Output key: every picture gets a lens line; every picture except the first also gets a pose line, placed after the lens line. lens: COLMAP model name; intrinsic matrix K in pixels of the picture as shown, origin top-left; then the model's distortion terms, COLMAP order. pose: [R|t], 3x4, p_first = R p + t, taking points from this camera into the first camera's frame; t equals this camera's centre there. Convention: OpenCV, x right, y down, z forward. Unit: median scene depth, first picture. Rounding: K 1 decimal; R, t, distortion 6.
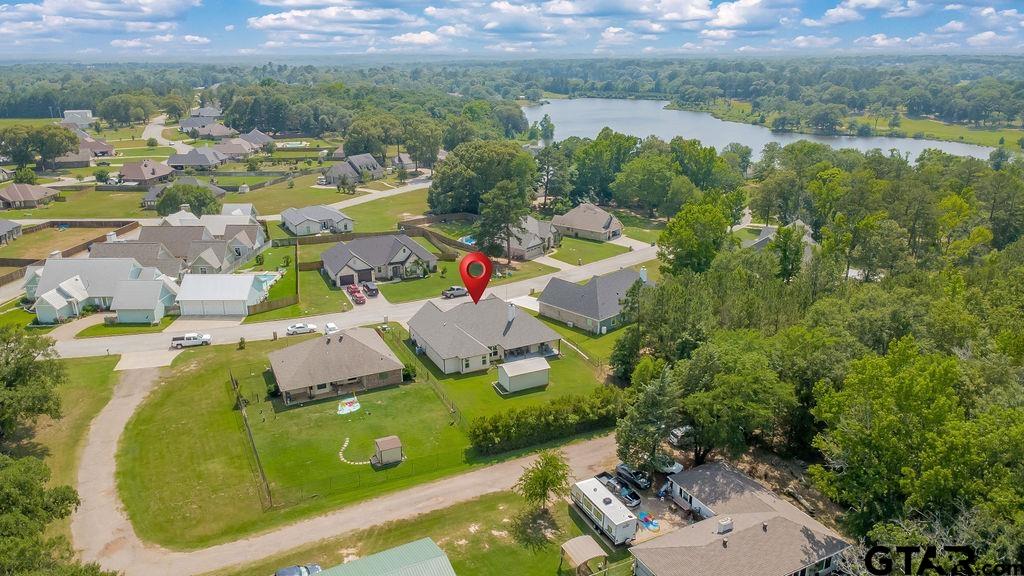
lens RADIAL K [[729.2, 0, 512.0], [0, 729.2, 288.0], [0, 0, 1]] dist [0.004846, -0.005503]
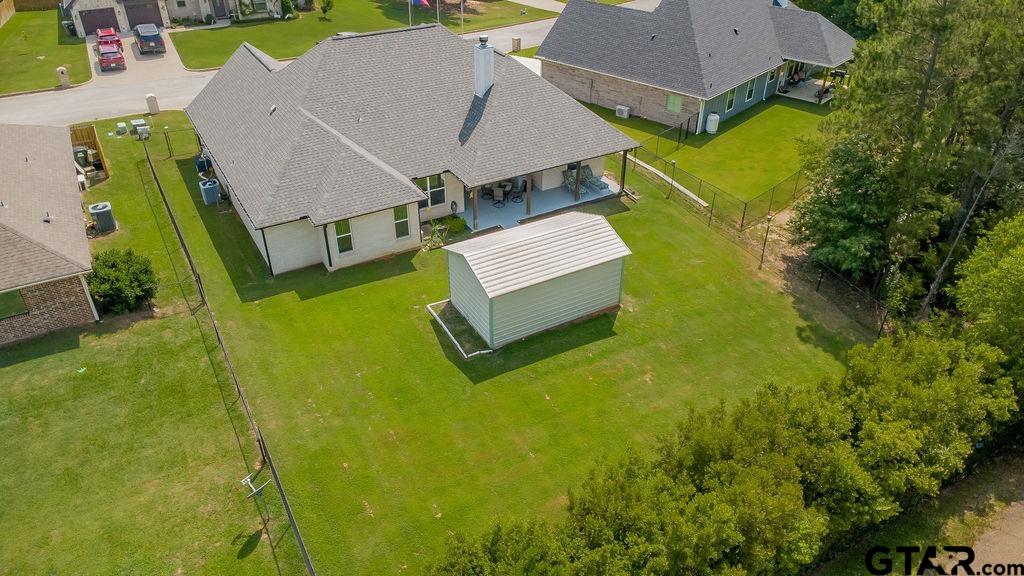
lens RADIAL K [[729.2, 0, 512.0], [0, 729.2, 288.0], [0, 0, 1]] dist [0.004846, -0.005503]
pose [[0.997717, -0.030344, 0.060331, -0.010576], [0.013656, 0.965566, 0.259799, 0.044229], [-0.066136, -0.258382, 0.963776, 0.672457]]
